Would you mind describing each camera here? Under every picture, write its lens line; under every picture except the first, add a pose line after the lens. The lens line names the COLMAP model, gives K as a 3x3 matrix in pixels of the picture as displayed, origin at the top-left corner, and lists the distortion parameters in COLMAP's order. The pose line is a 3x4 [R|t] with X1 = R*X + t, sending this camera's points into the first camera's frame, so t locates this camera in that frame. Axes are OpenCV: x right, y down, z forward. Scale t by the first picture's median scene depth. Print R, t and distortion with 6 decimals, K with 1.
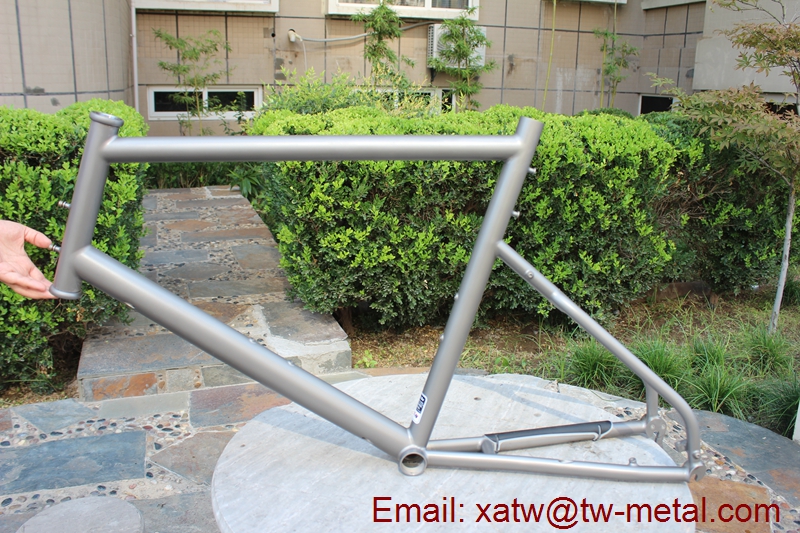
lens RADIAL K [[706.8, 0, 383.0], [0, 706.8, 258.4], [0, 0, 1]] dist [-0.155153, 0.127860]
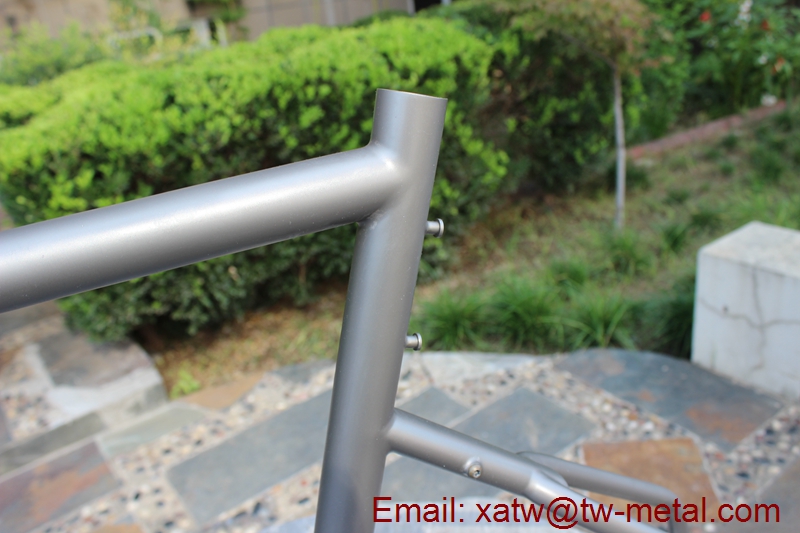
lens RADIAL K [[706.8, 0, 386.4], [0, 706.8, 268.3], [0, 0, 1]] dist [-0.155153, 0.127860]
pose [[0.938585, -0.240031, 0.247879, 0.027445], [0.208105, 0.966811, 0.148218, -0.051158], [-0.275229, -0.087530, 0.957386, 0.198692]]
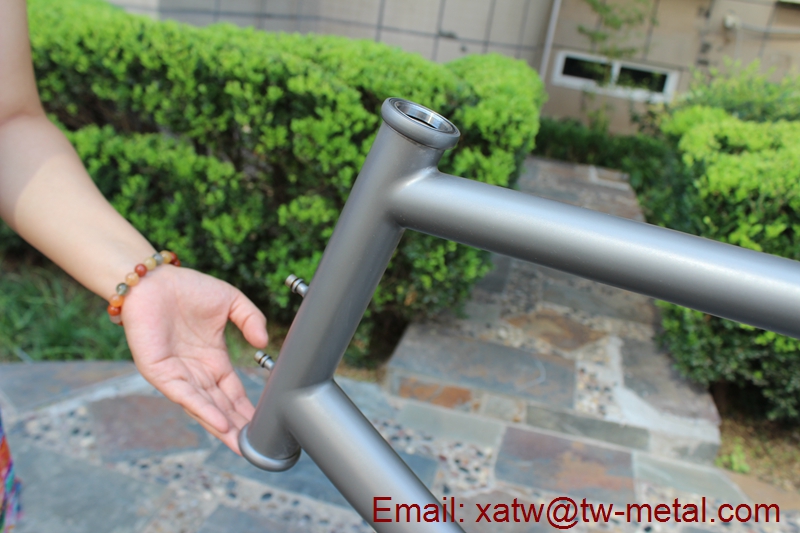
lens RADIAL K [[706.8, 0, 393.1], [0, 706.8, 261.6], [0, 0, 1]] dist [-0.155153, 0.127860]
pose [[0.845948, 0.274495, -0.457191, -0.058778], [-0.251780, 0.961360, 0.111322, -0.048490], [0.470083, 0.020939, 0.882374, 0.182877]]
